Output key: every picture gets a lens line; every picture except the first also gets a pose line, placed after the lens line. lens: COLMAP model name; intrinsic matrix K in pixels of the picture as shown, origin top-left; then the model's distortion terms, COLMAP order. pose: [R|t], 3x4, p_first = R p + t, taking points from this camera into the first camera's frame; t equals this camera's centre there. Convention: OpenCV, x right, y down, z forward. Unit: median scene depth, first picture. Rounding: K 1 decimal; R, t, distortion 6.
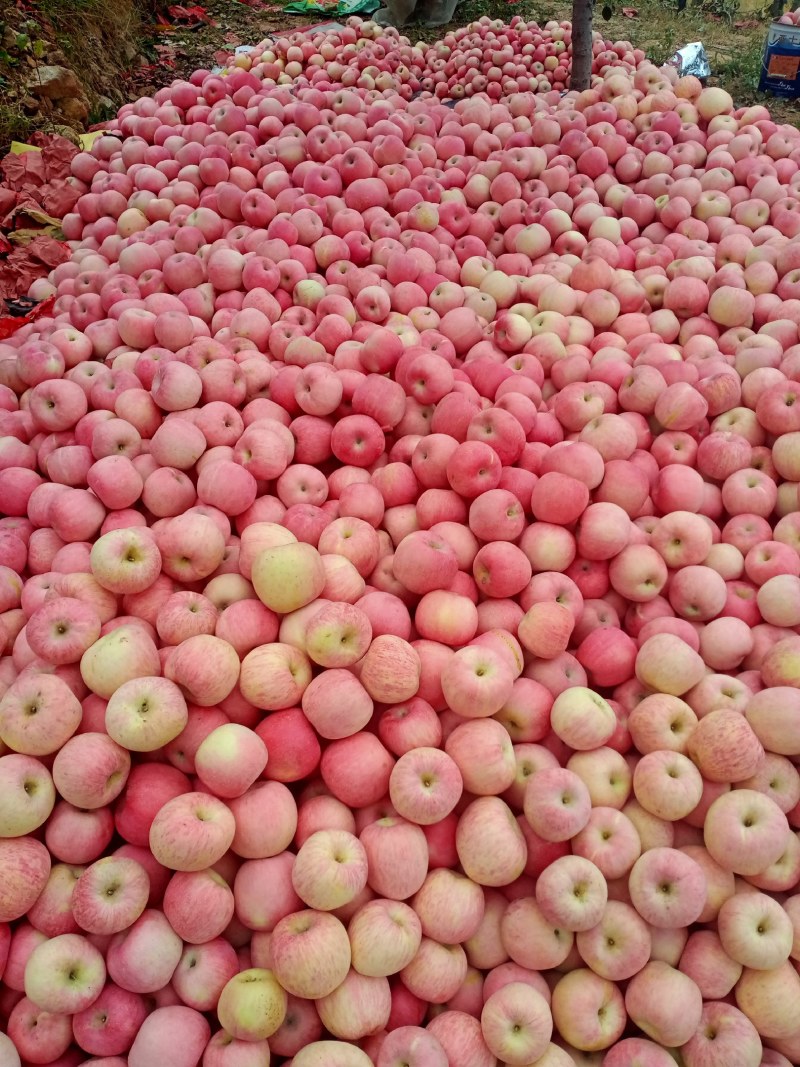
lens RADIAL K [[867.0, 0, 400.0], [0, 867.0, 533.5], [0, 0, 1]] dist [0.088521, -0.136736]
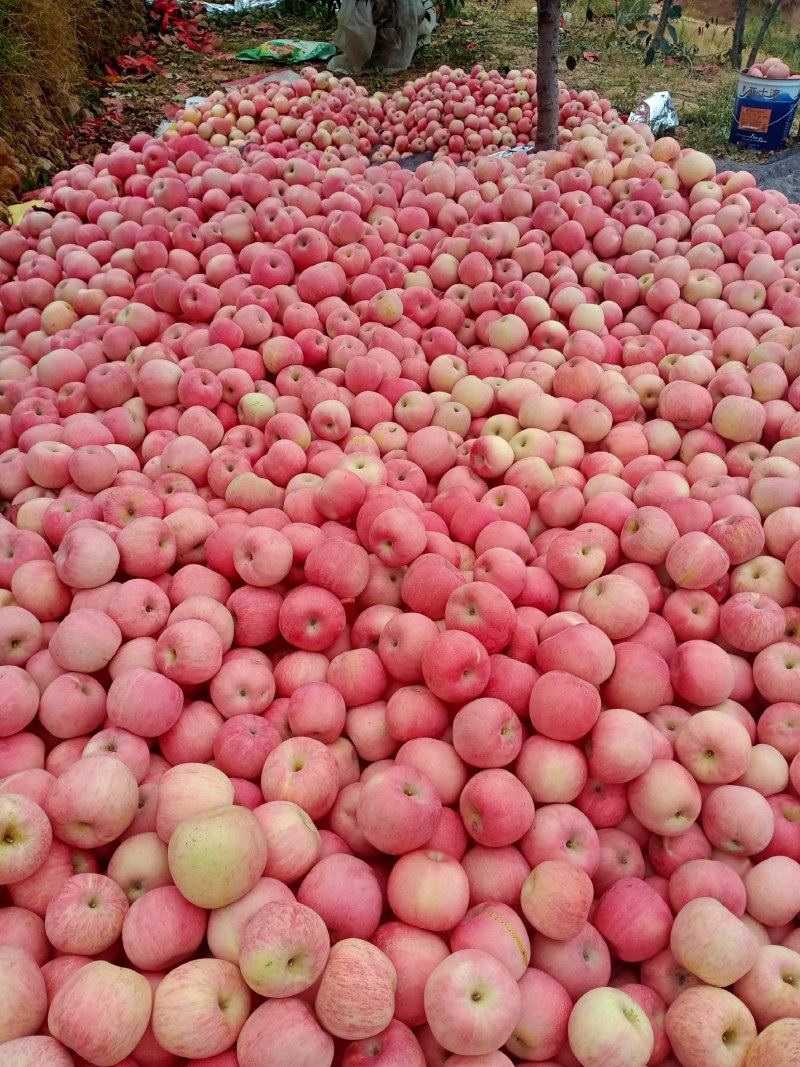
lens RADIAL K [[864.6, 0, 400.0], [0, 864.6, 533.5], [0, 0, 1]] dist [0.092737, -0.178466]
pose [[0.999116, -0.027207, 0.032034, 0.006967], [0.028050, 0.999263, -0.026195, -0.110321], [-0.031298, 0.027070, 0.999143, 0.120607]]
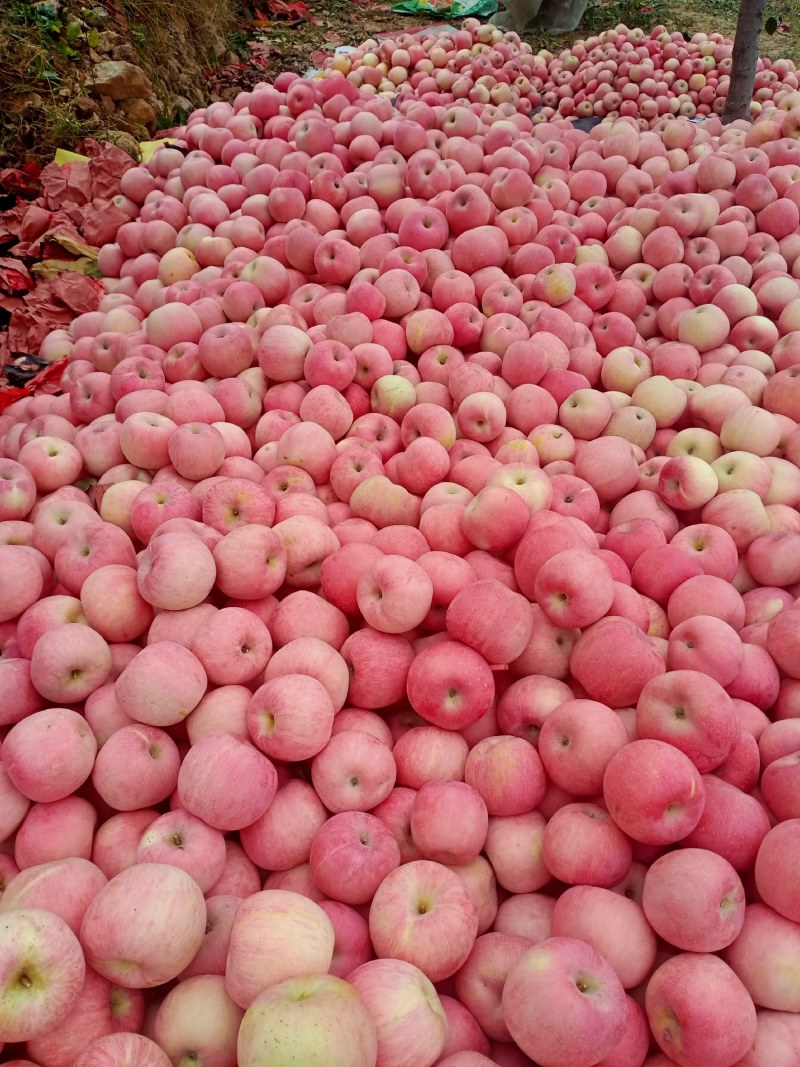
lens RADIAL K [[869.1, 0, 400.0], [0, 869.1, 533.5], [0, 0, 1]] dist [0.096947, -0.181400]
pose [[0.993831, 0.082683, -0.073915, -0.032085], [-0.082959, 0.996553, -0.000667, -0.142572], [0.073605, 0.006795, 0.997264, 0.253098]]
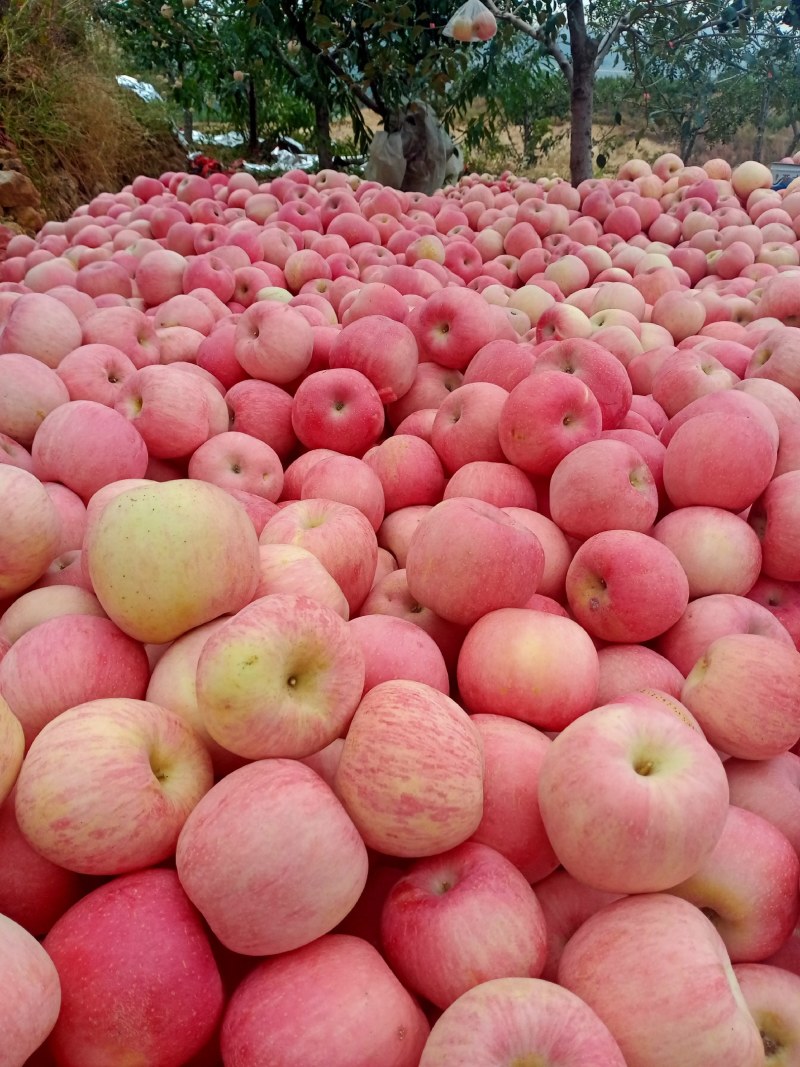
lens RADIAL K [[869.1, 0, 400.0], [0, 869.1, 533.5], [0, 0, 1]] dist [0.096947, -0.181400]
pose [[0.999825, -0.002851, 0.018498, -0.011847], [0.007202, 0.970836, -0.239634, 0.076428], [-0.017276, 0.239726, 0.970687, 0.299077]]
